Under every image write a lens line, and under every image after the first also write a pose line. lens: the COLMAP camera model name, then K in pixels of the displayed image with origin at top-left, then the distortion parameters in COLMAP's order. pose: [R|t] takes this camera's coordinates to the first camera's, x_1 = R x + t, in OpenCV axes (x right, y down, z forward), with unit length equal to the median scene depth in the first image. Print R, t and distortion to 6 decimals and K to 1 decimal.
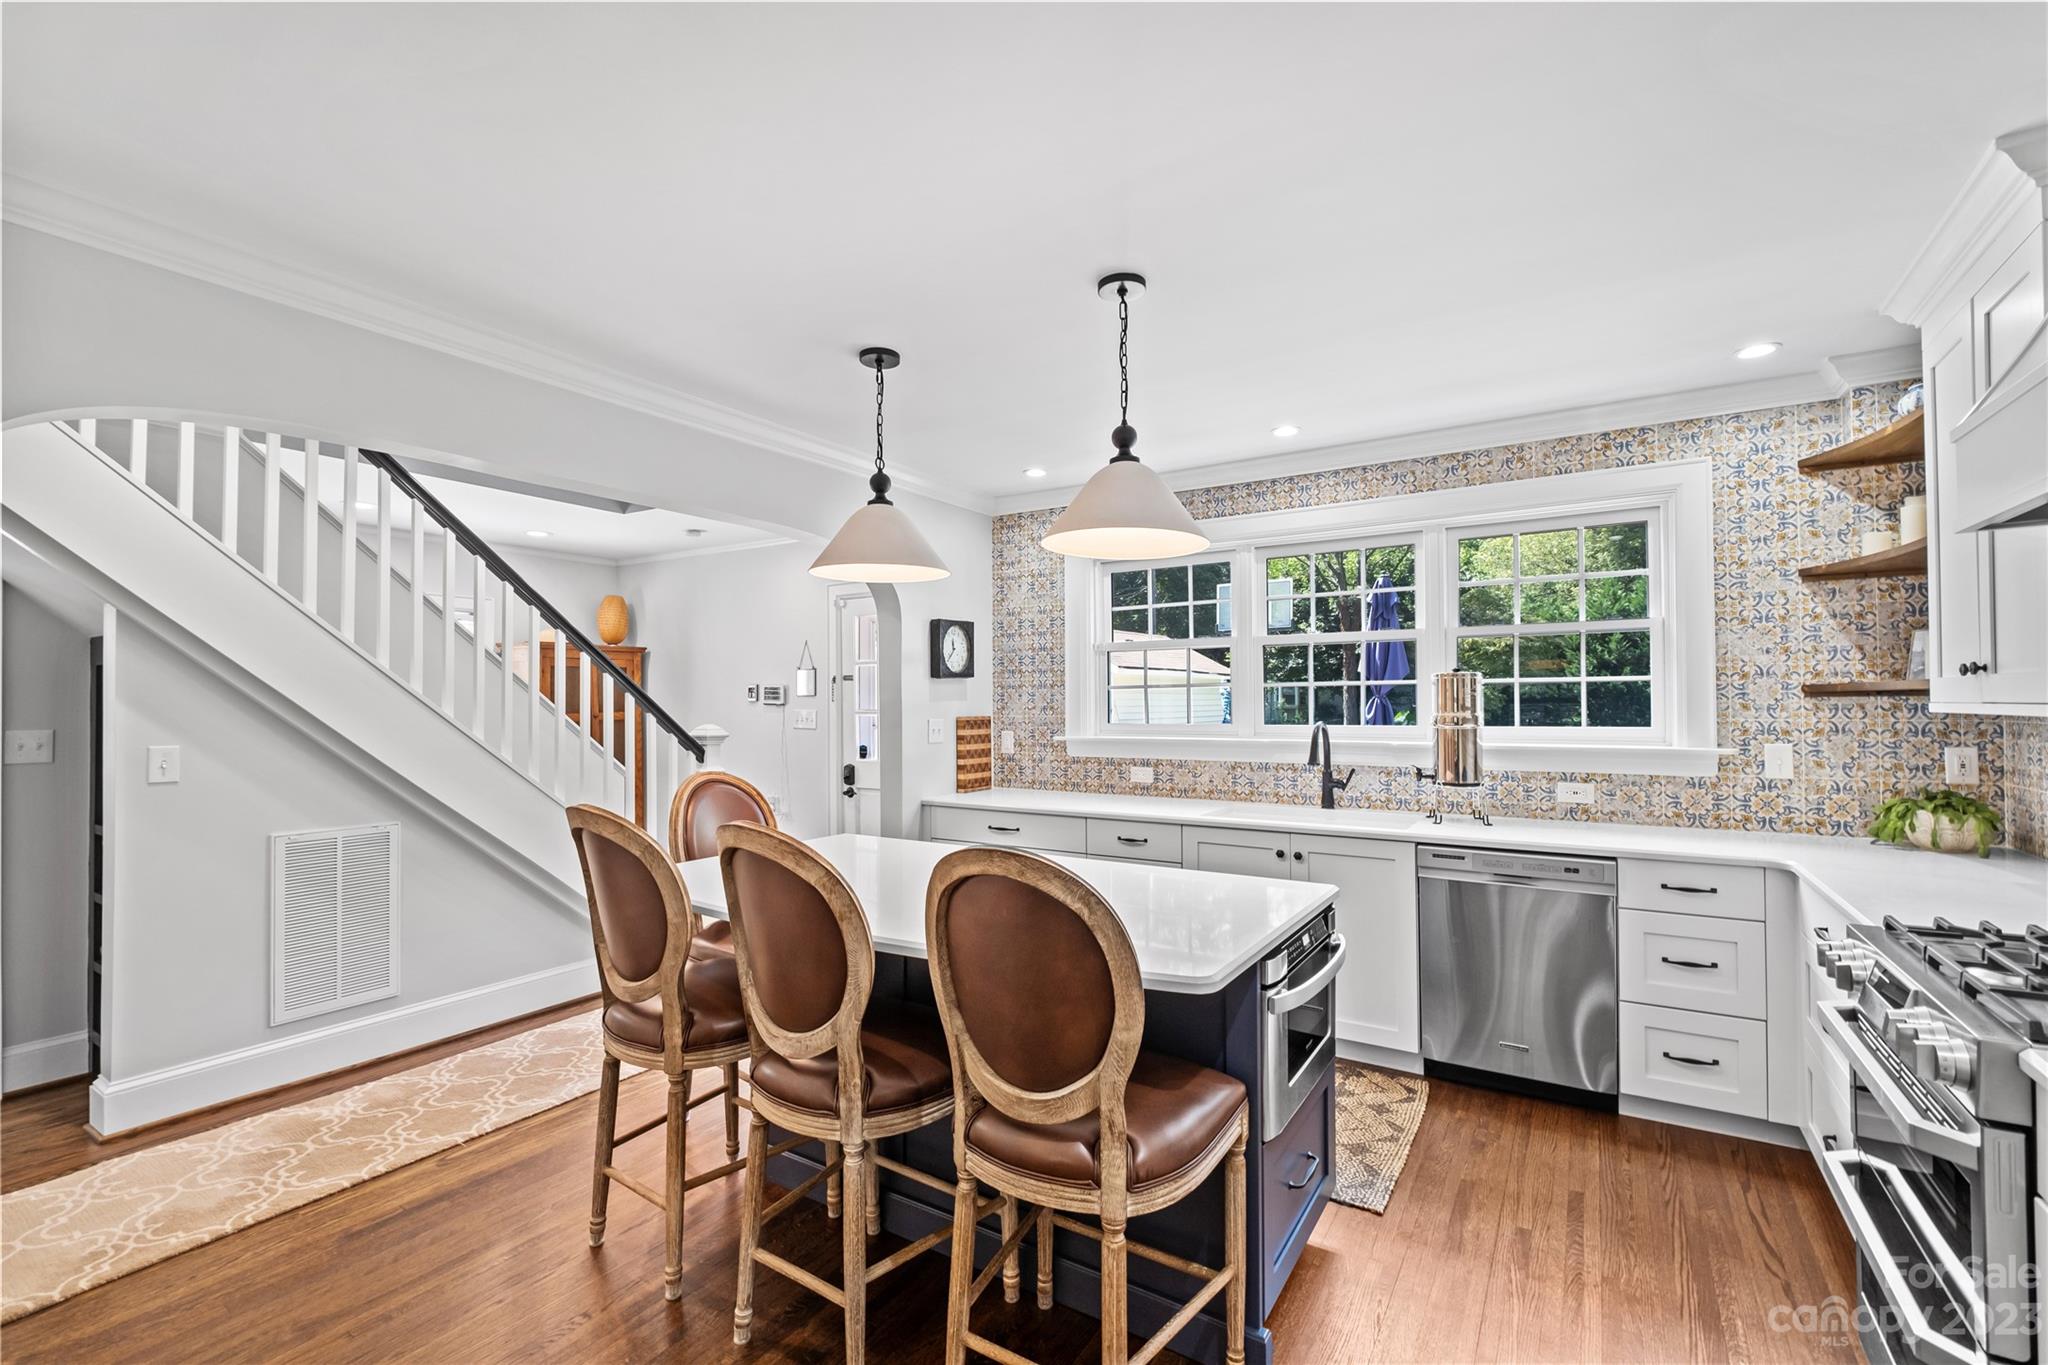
lens RADIAL K [[886.9, 0, 1025.4], [0, 886.9, 683.7], [0, 0, 1]] dist [0.003420, -0.004475]
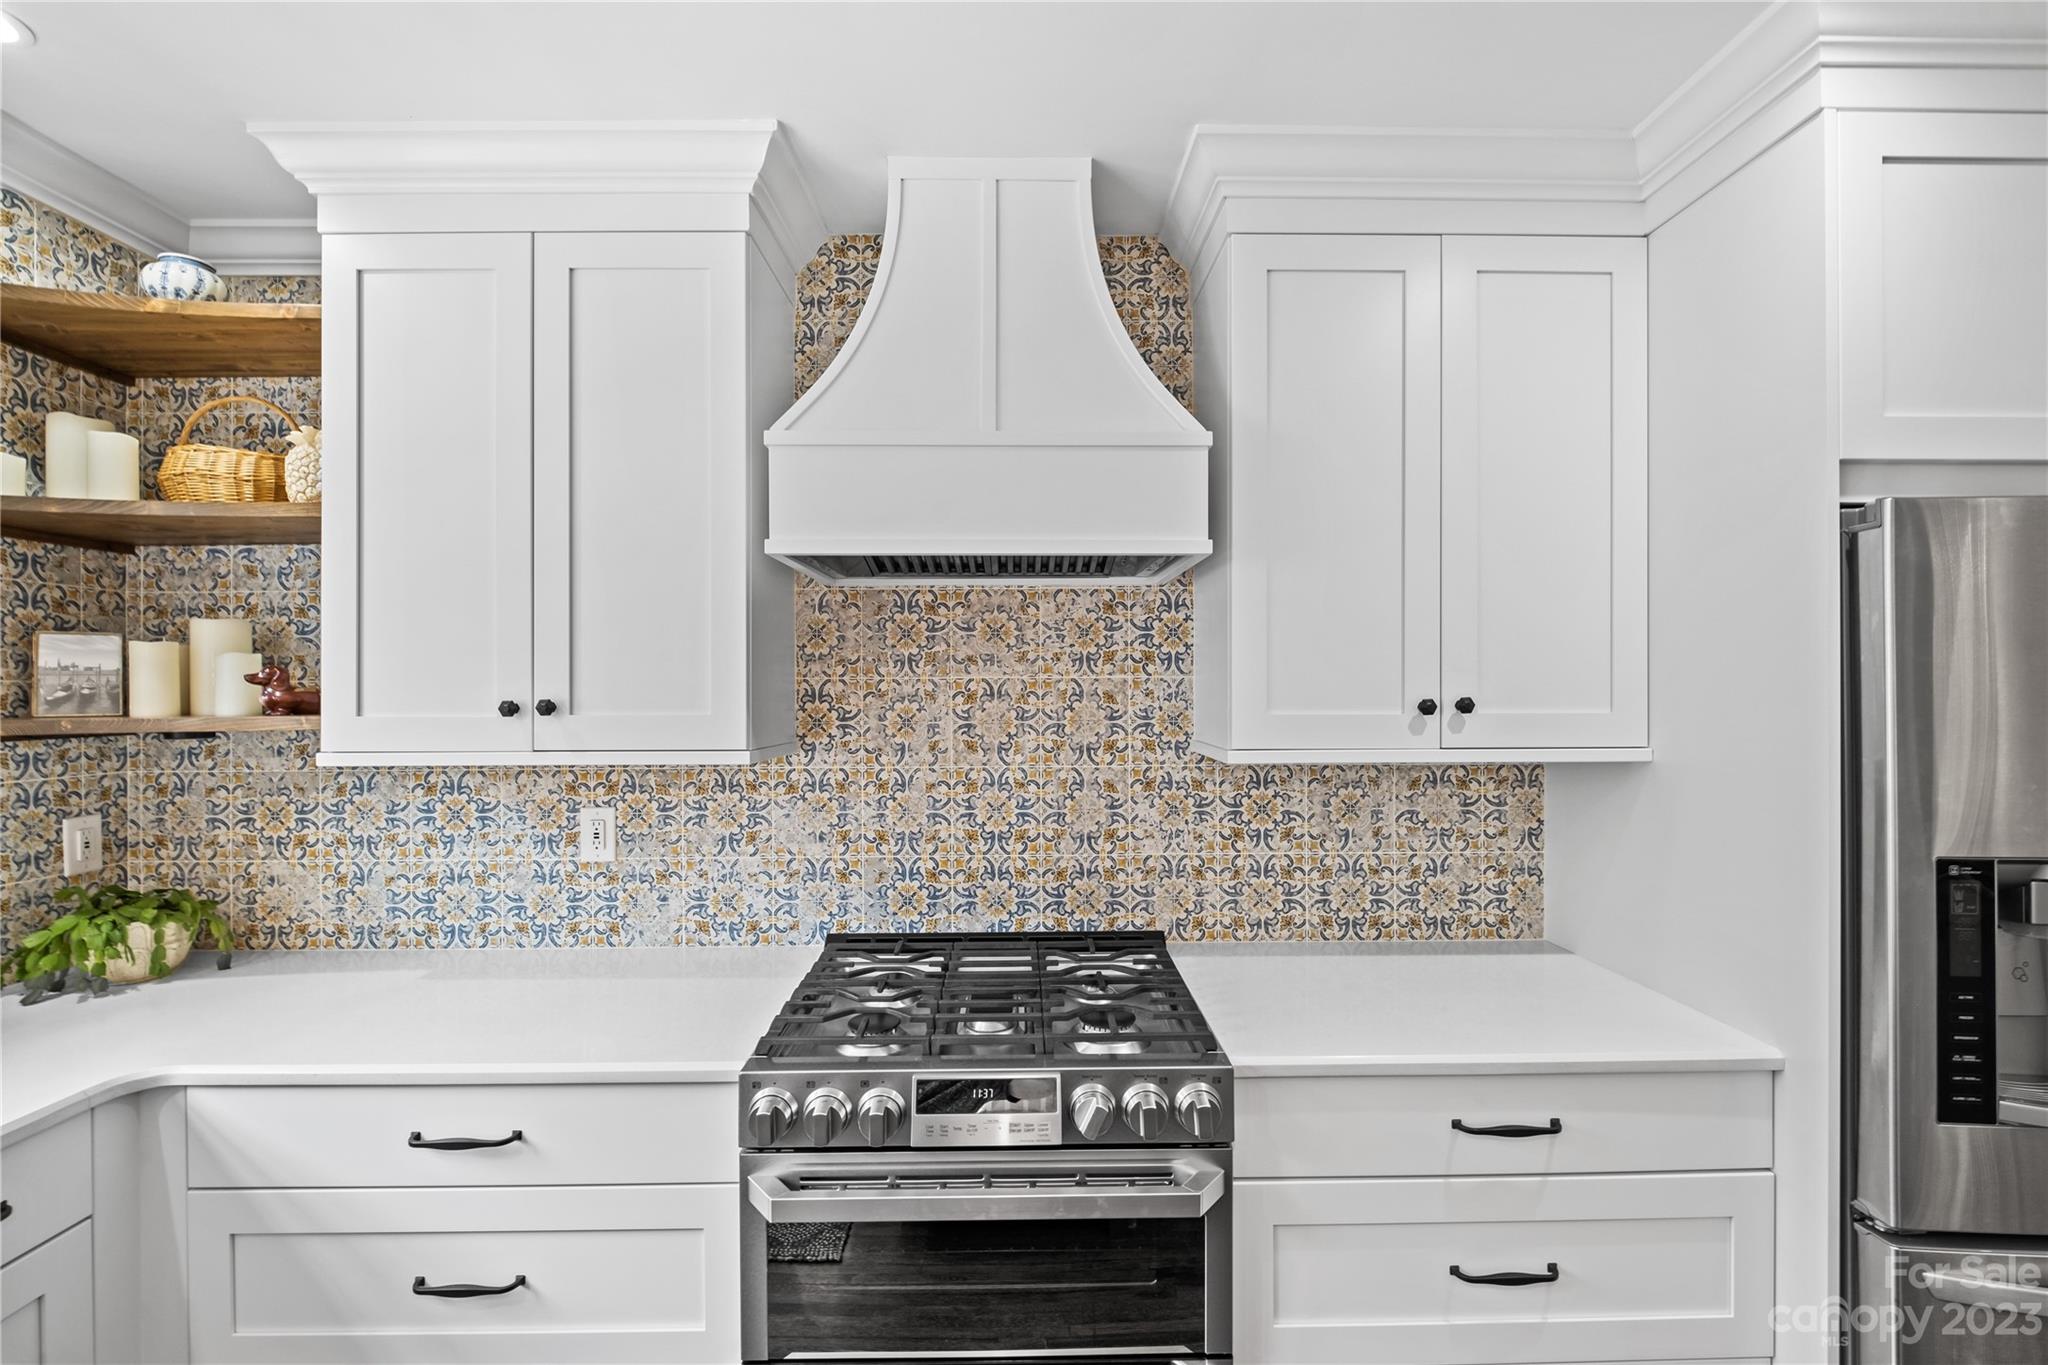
lens RADIAL K [[886.9, 0, 1023.8], [0, 886.9, 692.4], [0, 0, 1]] dist [0.003420, -0.004475]
pose [[-0.548174, 0.006707, 0.836337, 0.108750], [-0.010083, 0.999842, -0.014627, -0.013993], [-0.836303, -0.016451, -0.548020, 0.641928]]
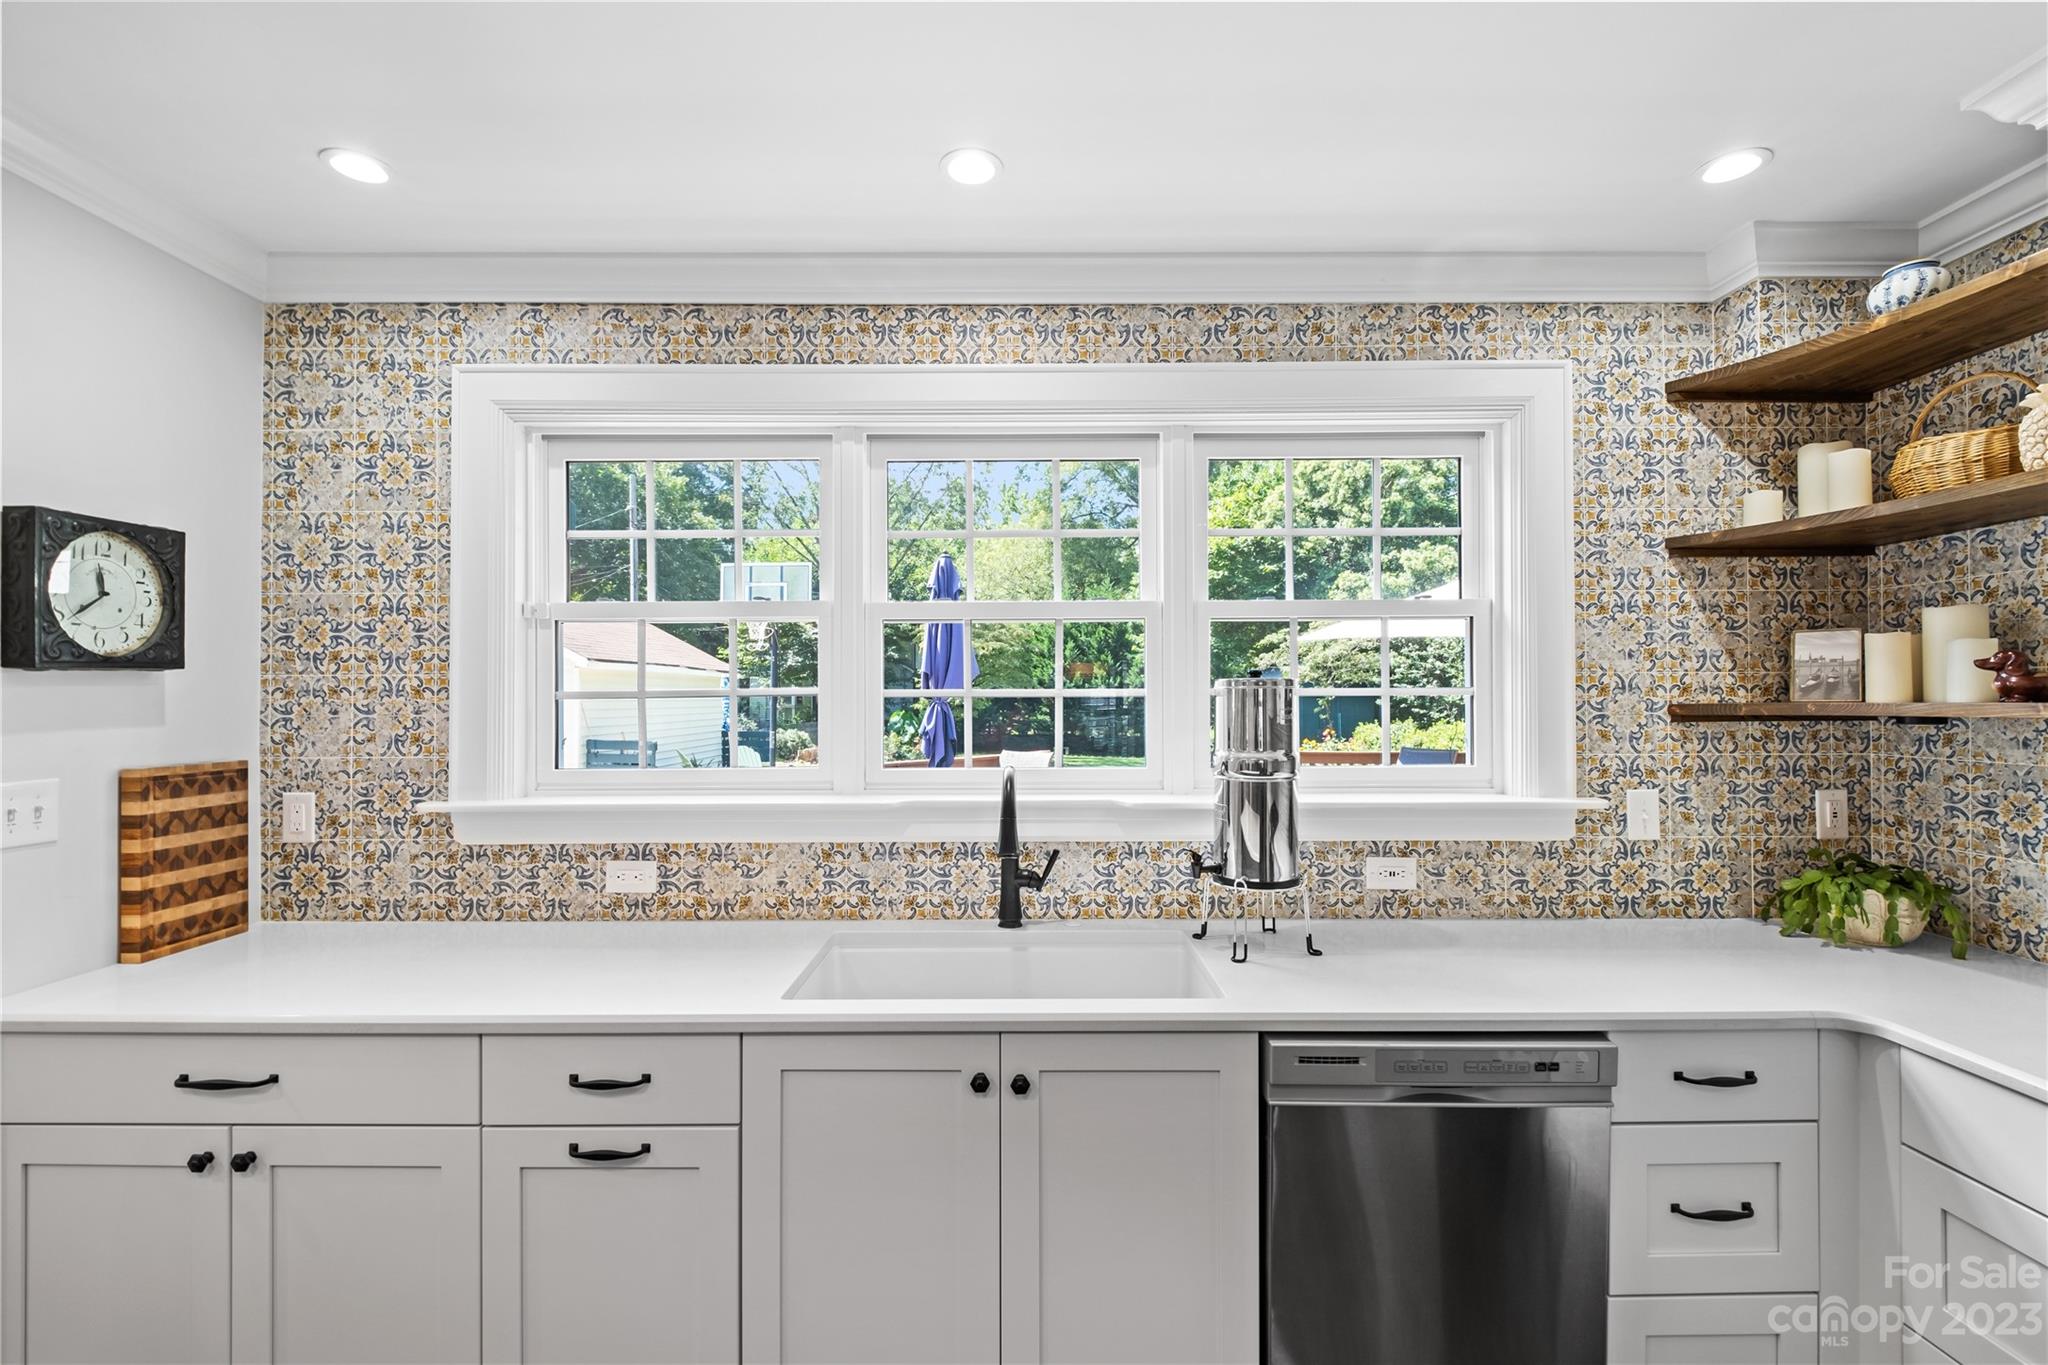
lens RADIAL K [[886.9, 0, 1029.7], [0, 886.9, 688.1], [0, 0, 1]] dist [0.003420, -0.004475]
pose [[0.843099, 0.009021, 0.537683, 0.067610], [-0.013099, 0.999907, 0.003763, -0.006588], [-0.537599, -0.010216, 0.843139, 0.604243]]
